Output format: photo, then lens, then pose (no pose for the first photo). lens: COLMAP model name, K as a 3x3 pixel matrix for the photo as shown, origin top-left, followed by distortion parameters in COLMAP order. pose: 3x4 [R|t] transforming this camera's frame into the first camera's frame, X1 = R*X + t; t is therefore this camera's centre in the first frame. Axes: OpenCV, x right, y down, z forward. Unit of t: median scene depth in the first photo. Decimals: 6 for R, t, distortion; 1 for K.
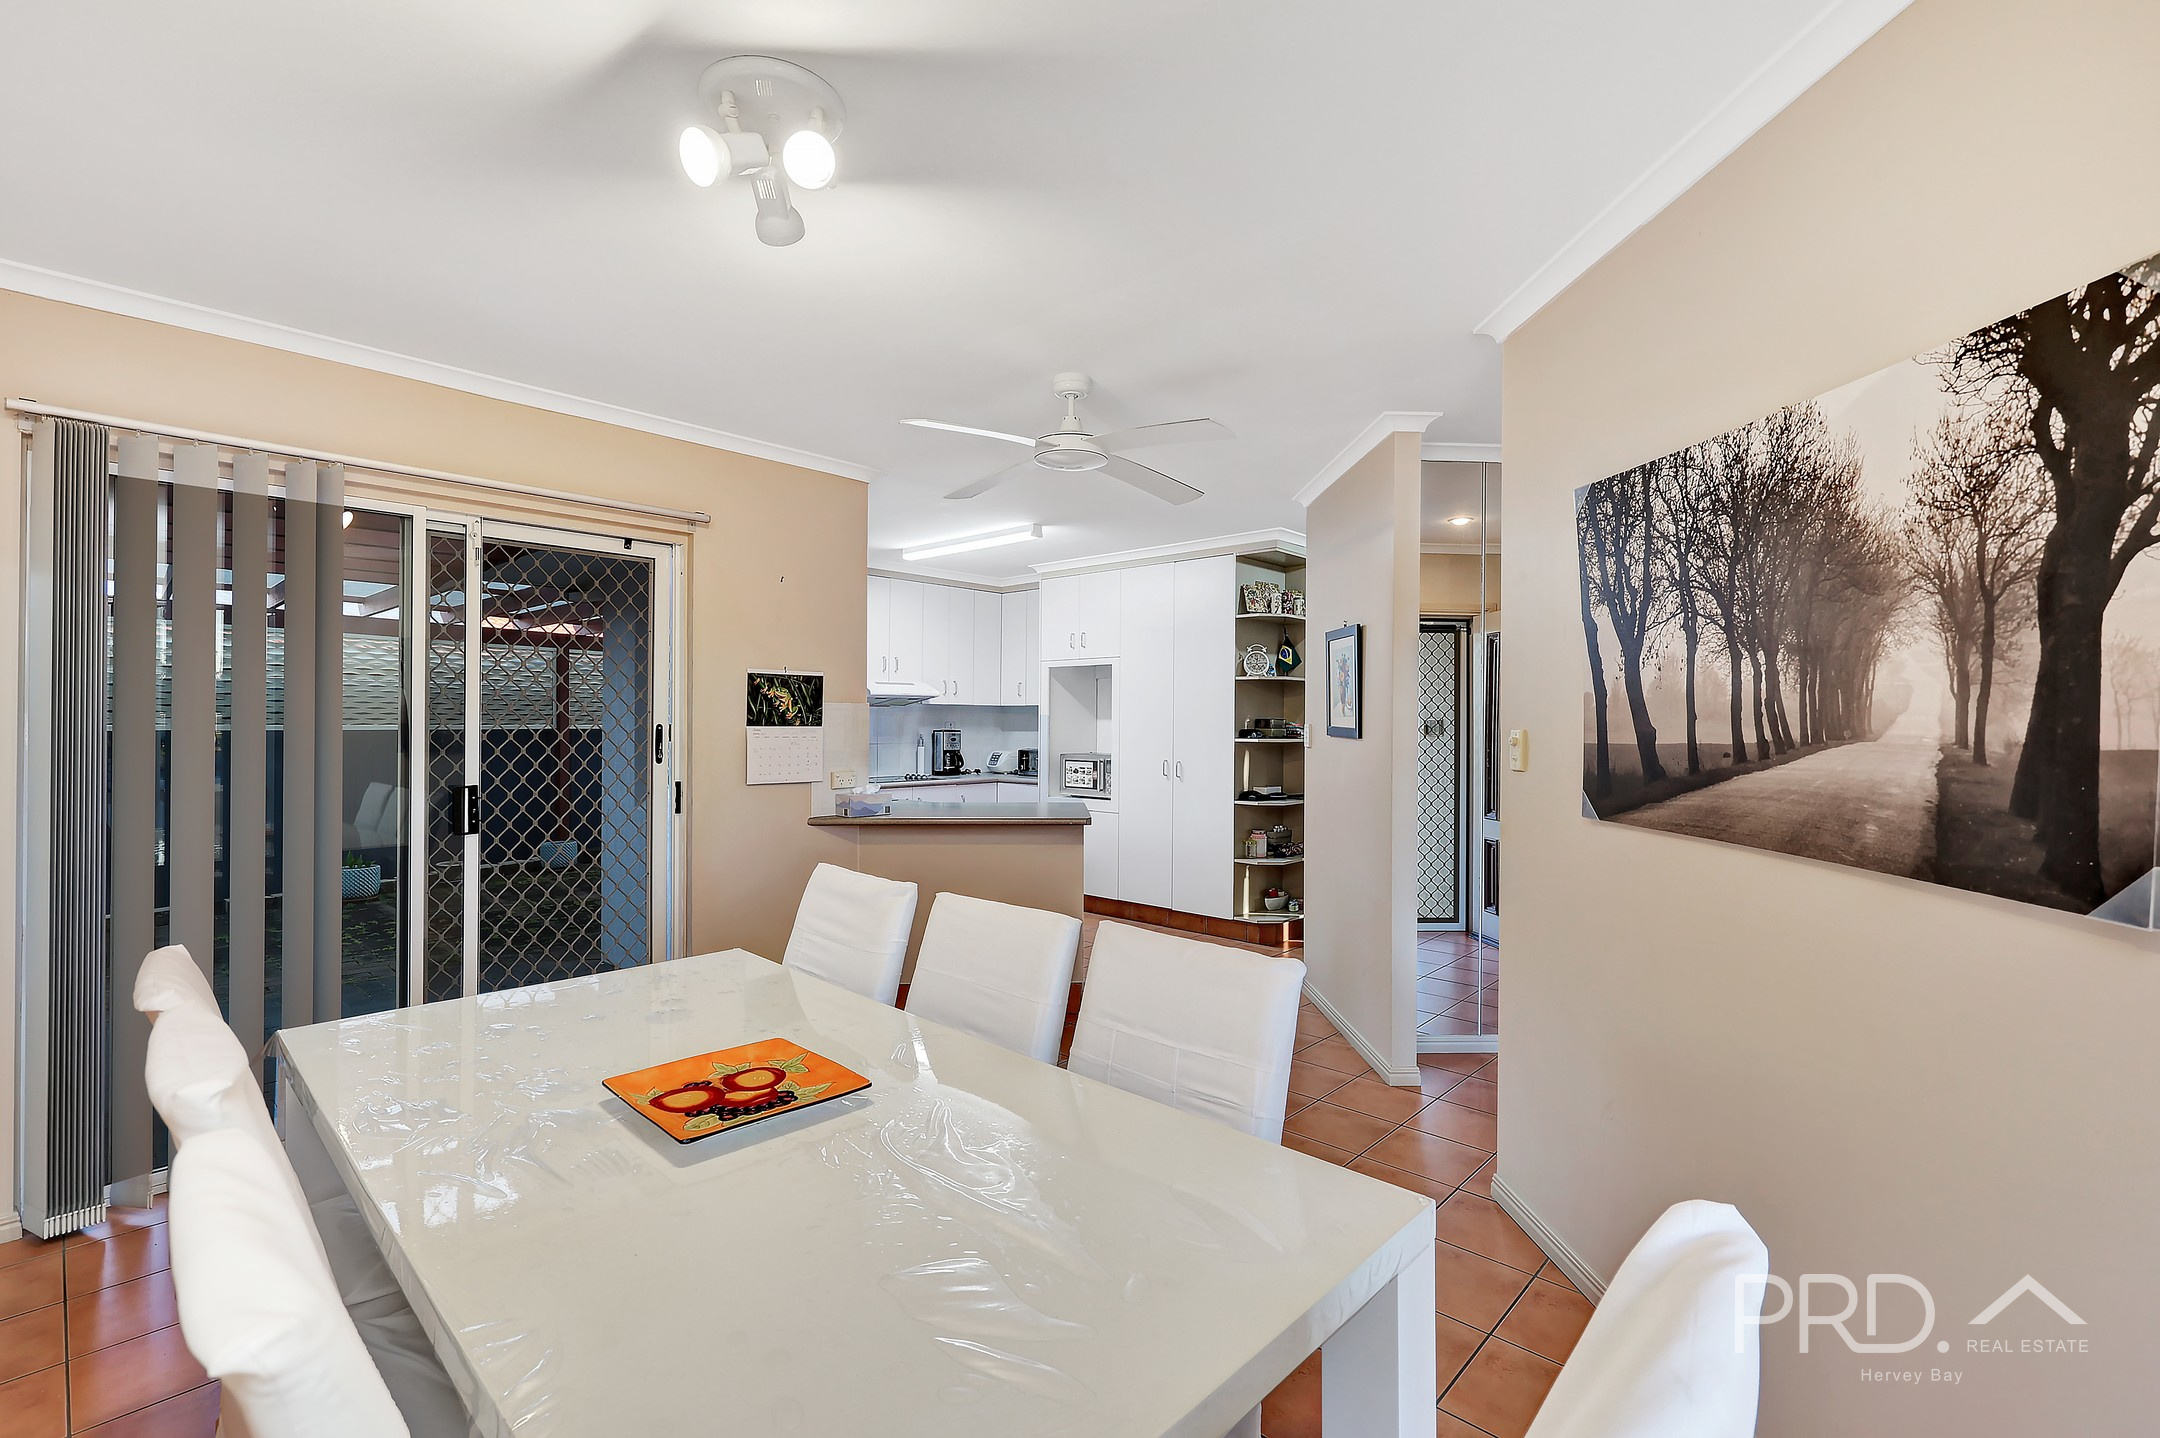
lens RADIAL K [[947.9, 0, 1076.7], [0, 947.9, 721.1], [0, 0, 1]] dist [-0.000088, 0.000022]
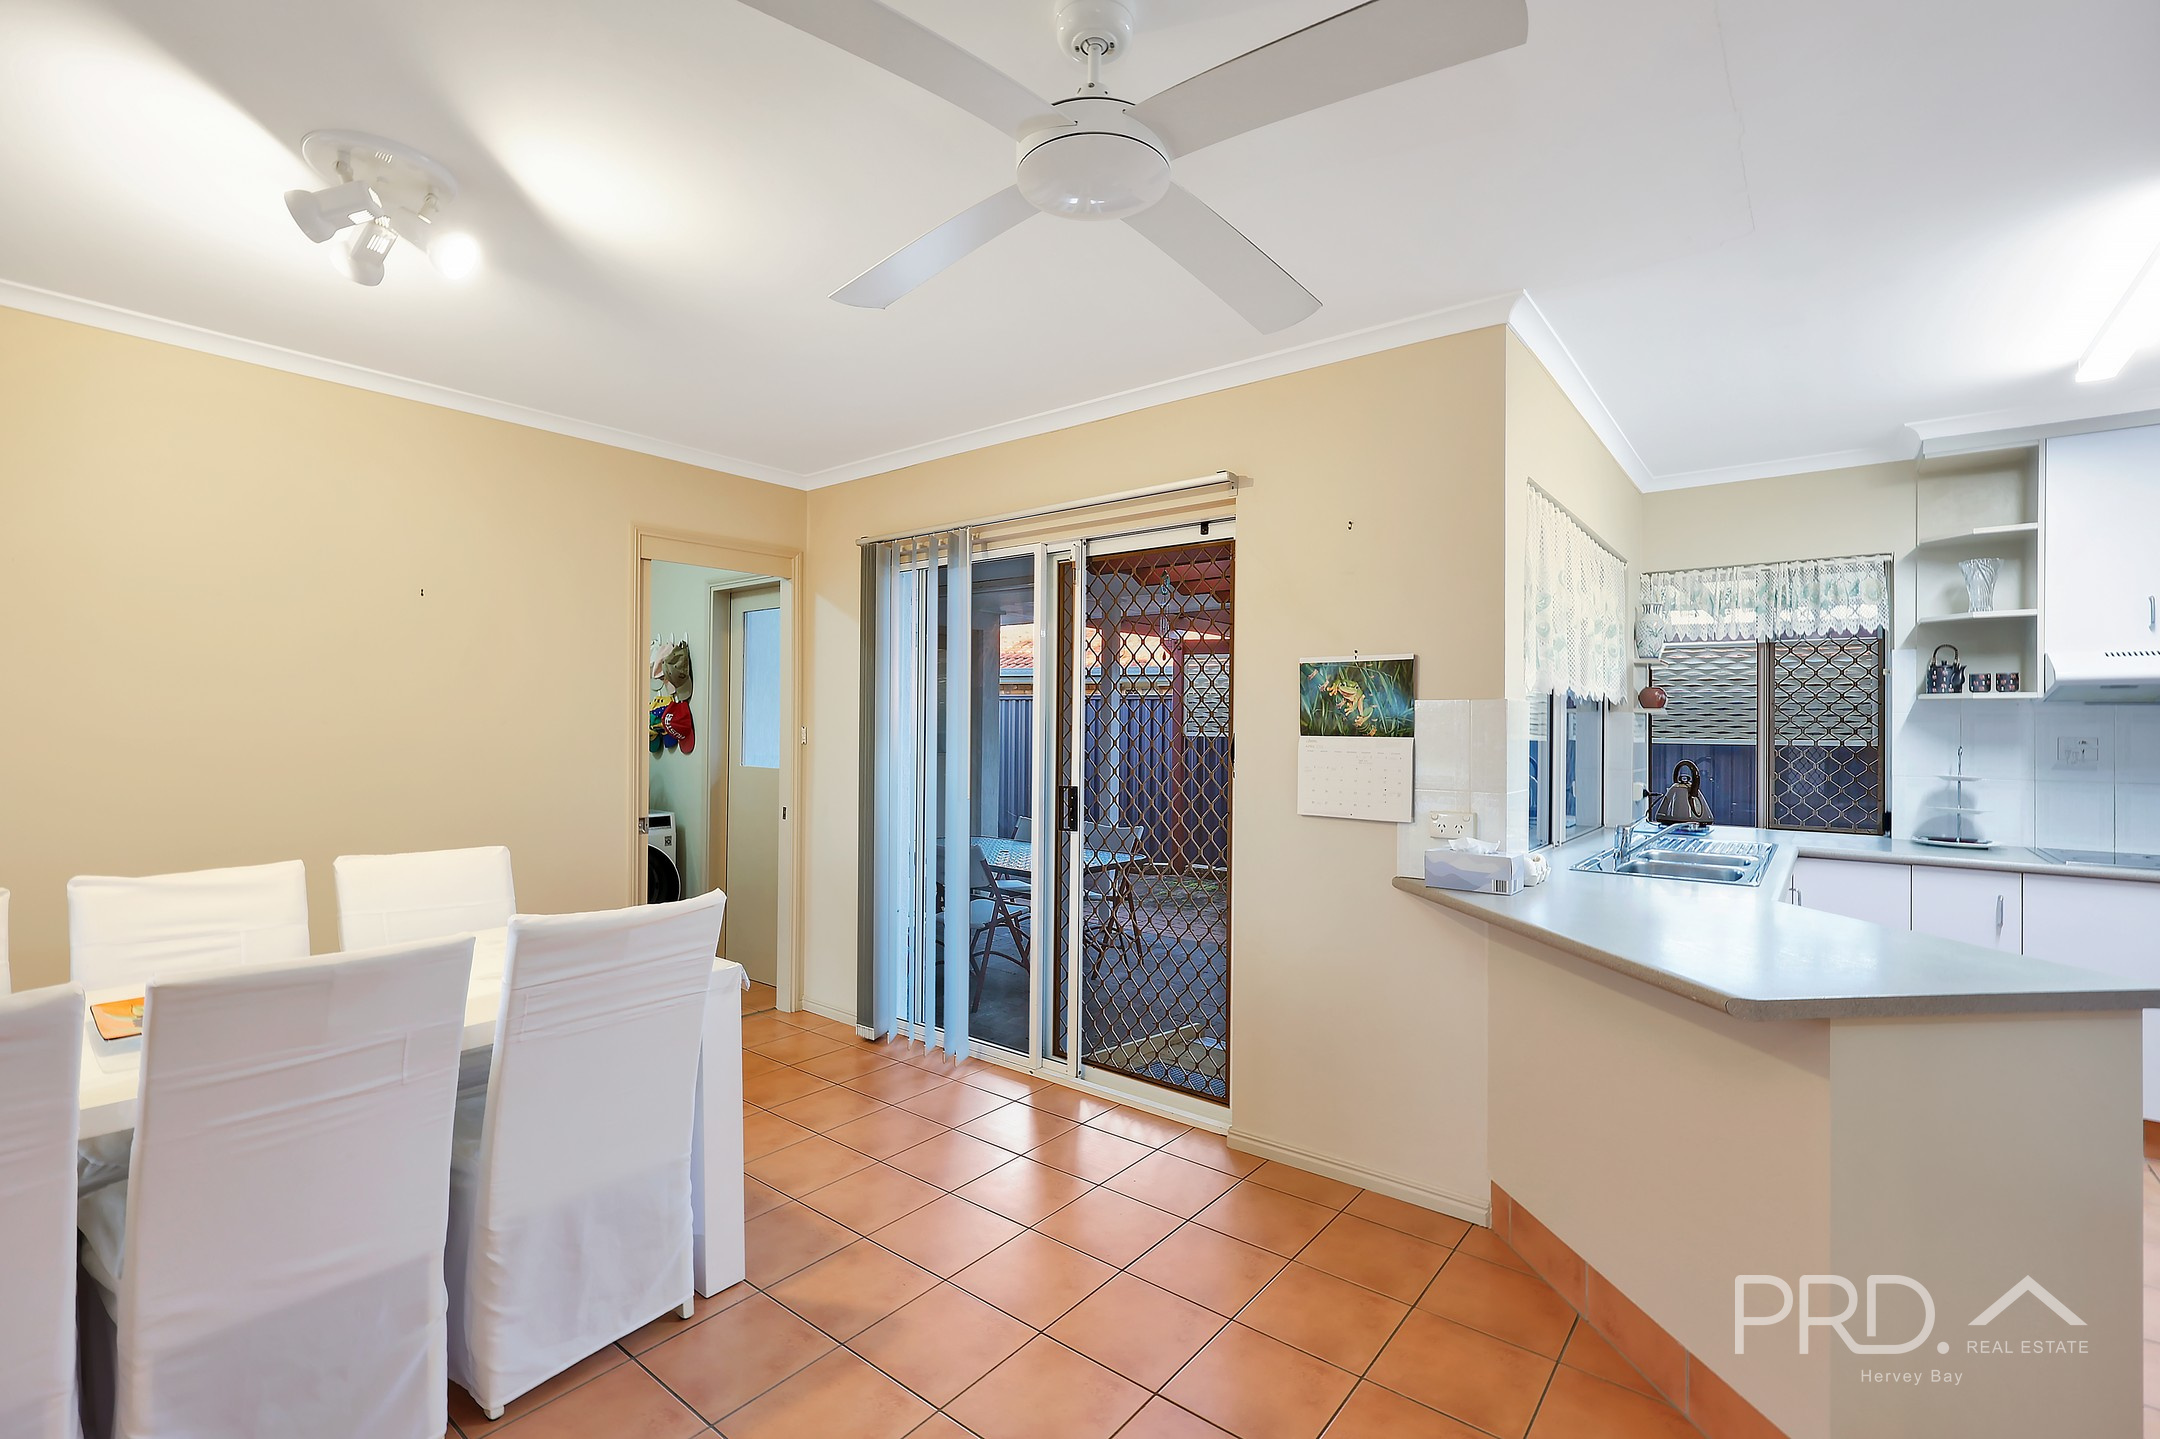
lens RADIAL K [[947.9, 0, 1076.5], [0, 947.9, 723.4], [0, 0, 1]] dist [-0.000088, 0.000022]
pose [[0.081409, -0.004480, -0.996671, 0.363936], [0.000640, 0.999990, -0.004443, -0.001411], [0.996681, -0.000277, 0.081411, 0.744703]]
